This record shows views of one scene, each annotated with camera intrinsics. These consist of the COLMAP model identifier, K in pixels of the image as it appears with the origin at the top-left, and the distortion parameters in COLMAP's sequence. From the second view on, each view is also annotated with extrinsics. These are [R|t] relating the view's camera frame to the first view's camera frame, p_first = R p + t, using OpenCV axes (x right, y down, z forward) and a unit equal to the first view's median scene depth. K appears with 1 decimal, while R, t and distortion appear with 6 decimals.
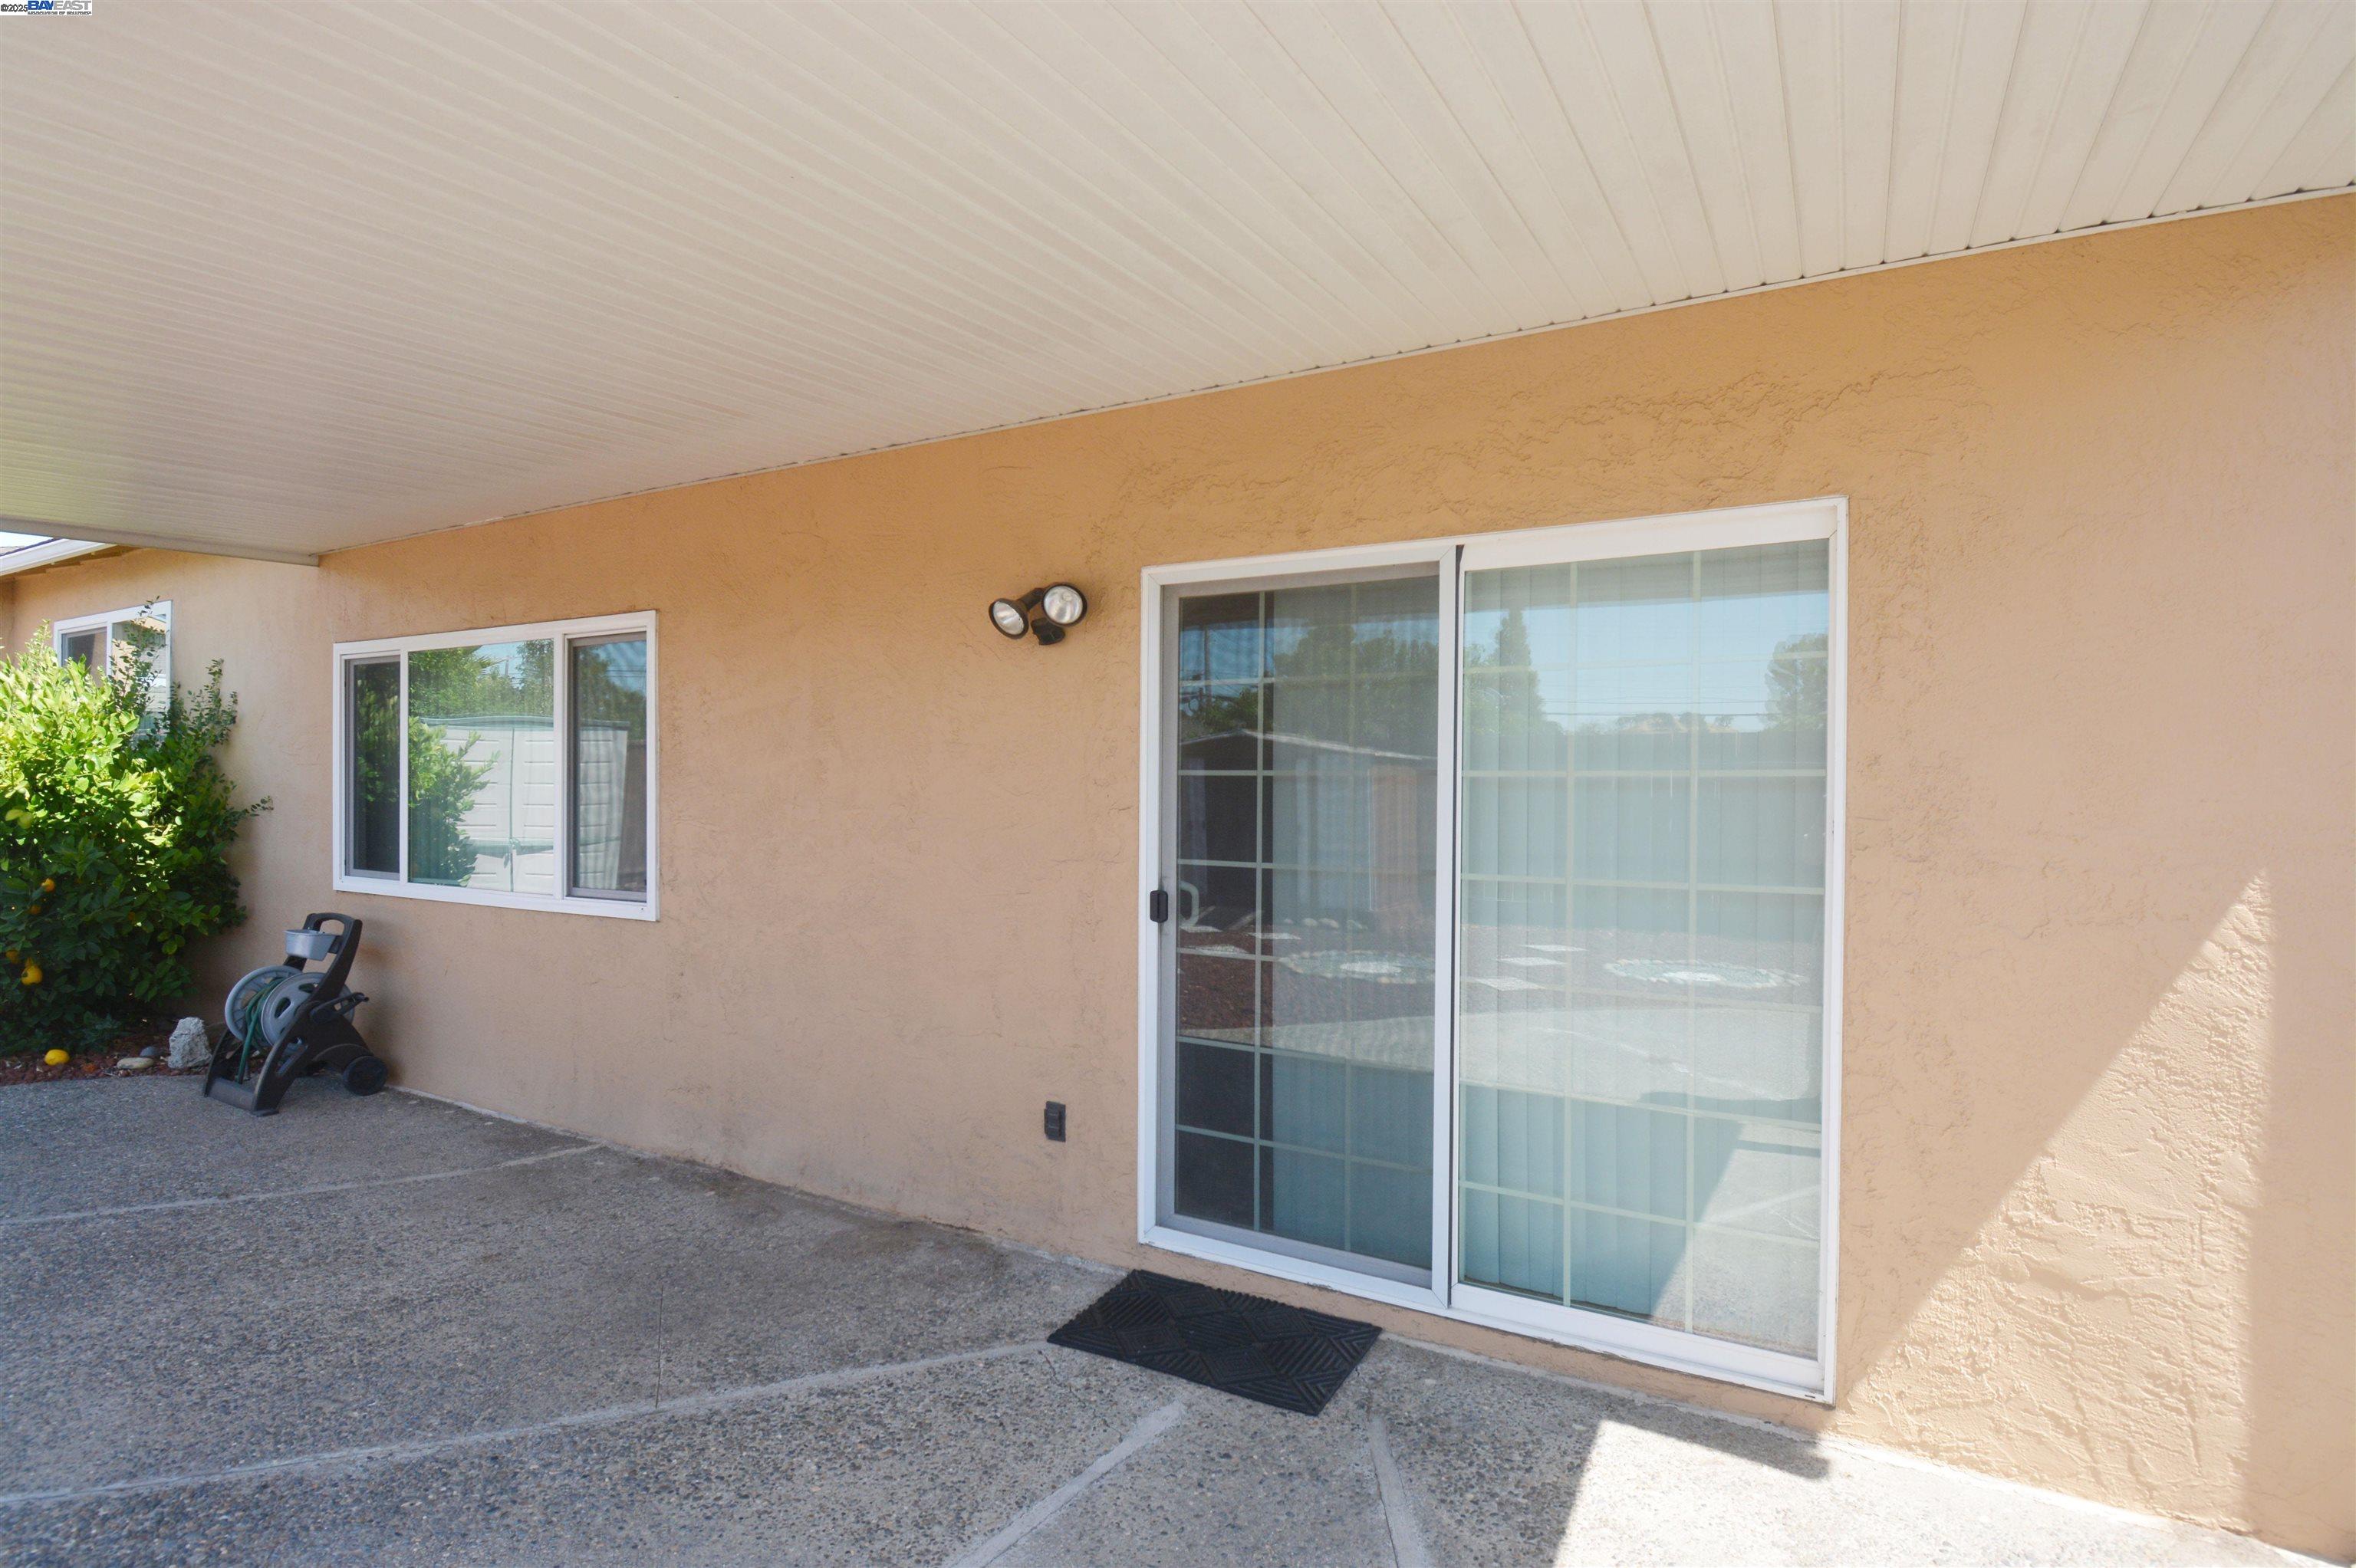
lens RADIAL K [[1218.4, 0, 1178.0], [0, 1218.4, 784.0], [0, 0, 1]] dist [-0.001537, -0.015454]
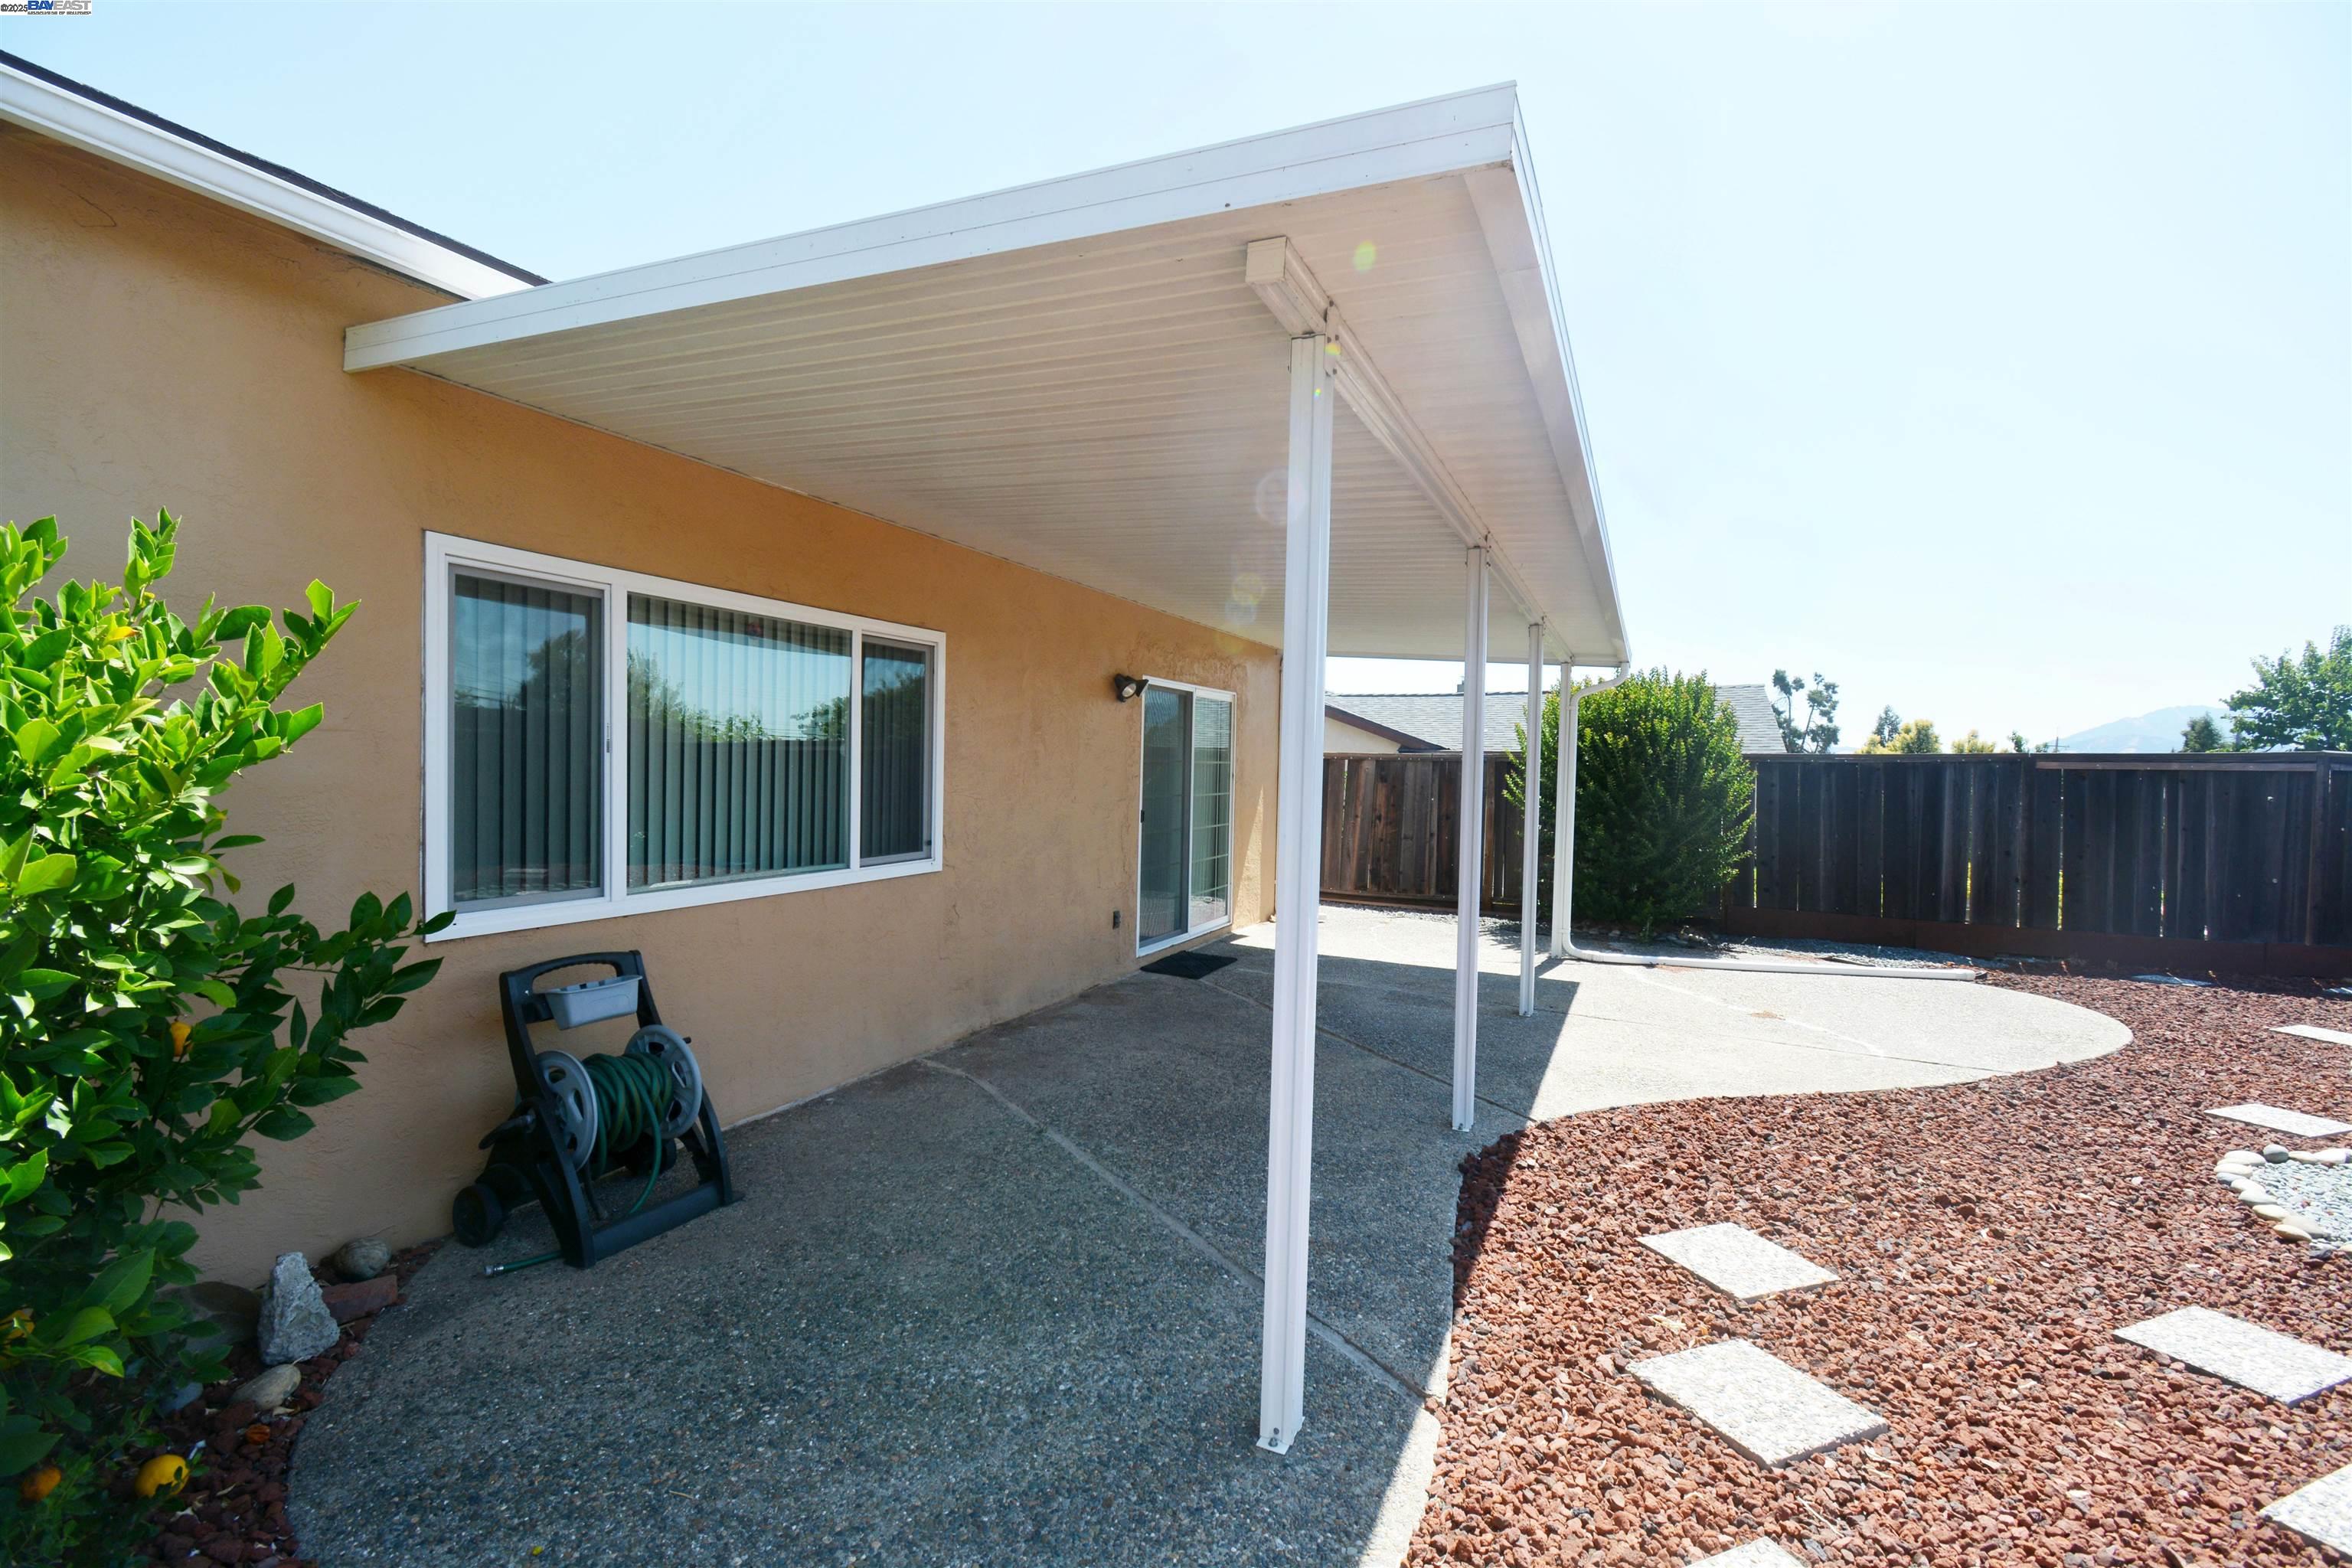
lens RADIAL K [[1184.9, 0, 1176.0], [0, 1184.9, 784.0], [0, 0, 1]] dist [-0.001000, -0.000378]
pose [[-0.153359, -0.026059, 0.987827, -1.832354], [-0.024184, 0.999452, 0.022611, -0.016073], [-0.987875, -0.020422, -0.153905, 1.009622]]
